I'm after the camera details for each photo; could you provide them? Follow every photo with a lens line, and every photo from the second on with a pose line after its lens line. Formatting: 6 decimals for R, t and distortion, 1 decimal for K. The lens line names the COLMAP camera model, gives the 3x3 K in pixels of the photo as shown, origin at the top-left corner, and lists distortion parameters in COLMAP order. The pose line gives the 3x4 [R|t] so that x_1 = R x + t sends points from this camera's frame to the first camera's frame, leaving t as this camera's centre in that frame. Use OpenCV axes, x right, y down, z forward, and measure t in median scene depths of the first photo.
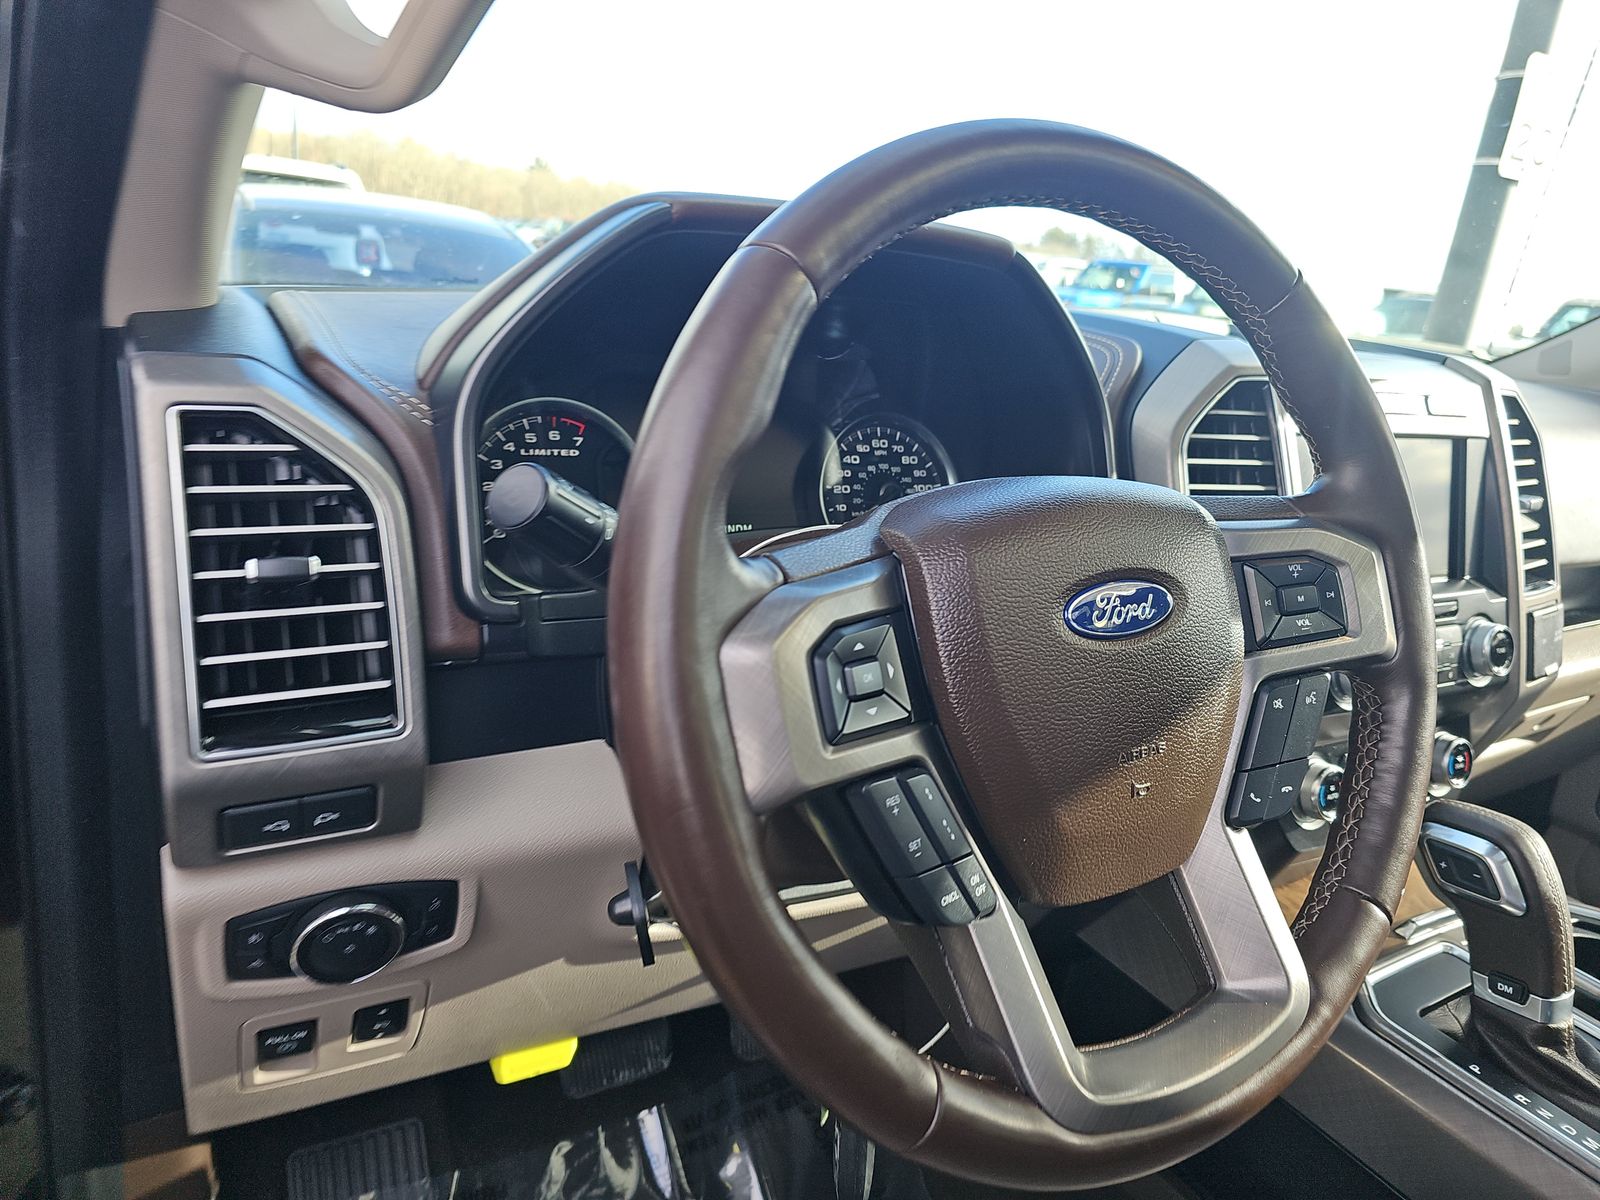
lens RADIAL K [[1044.4, 0, 806.7], [0, 1044.4, 591.1], [0, 0, 1]] dist [0.040424, -0.031133]
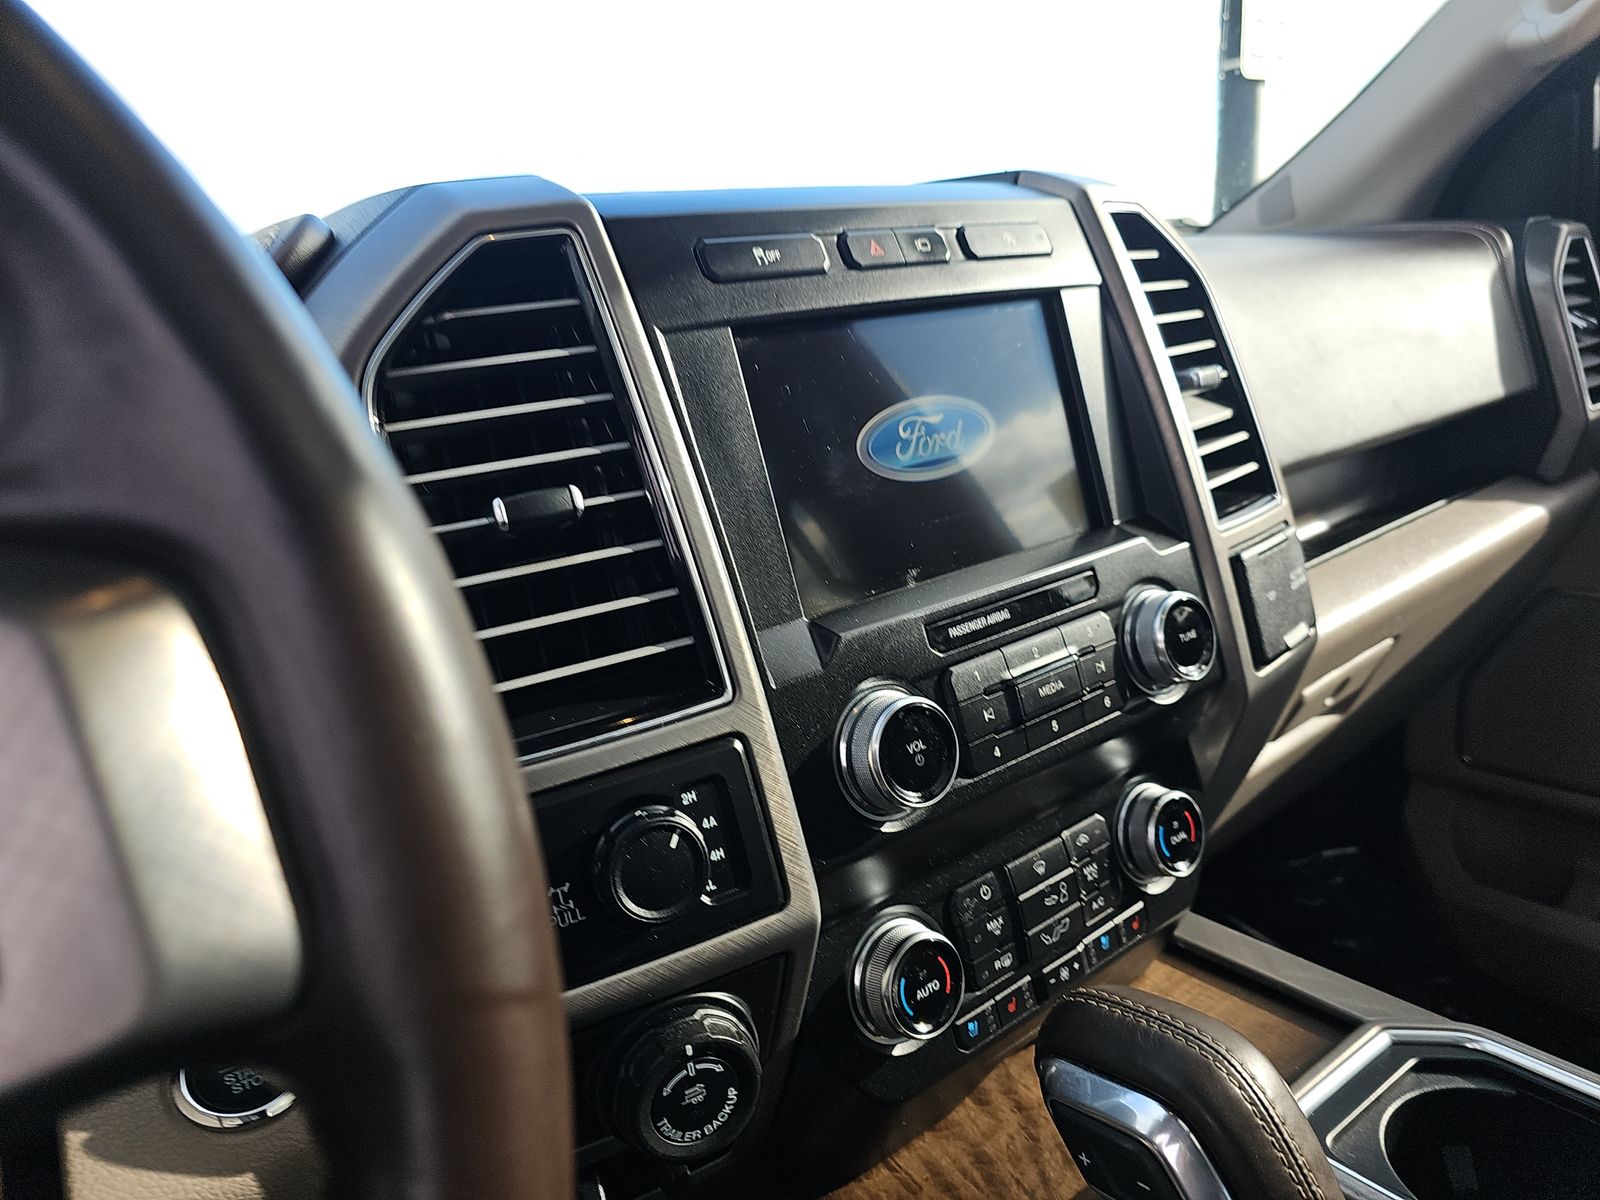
lens RADIAL K [[1044.4, 0, 795.1], [0, 1044.4, 610.8], [0, 0, 1]] dist [0.040424, -0.031133]
pose [[0.971978, -0.222078, 0.077070, 0.392139], [0.223409, 0.974683, -0.008992, 0.000067], [-0.073122, 0.025958, 0.996985, 0.427277]]
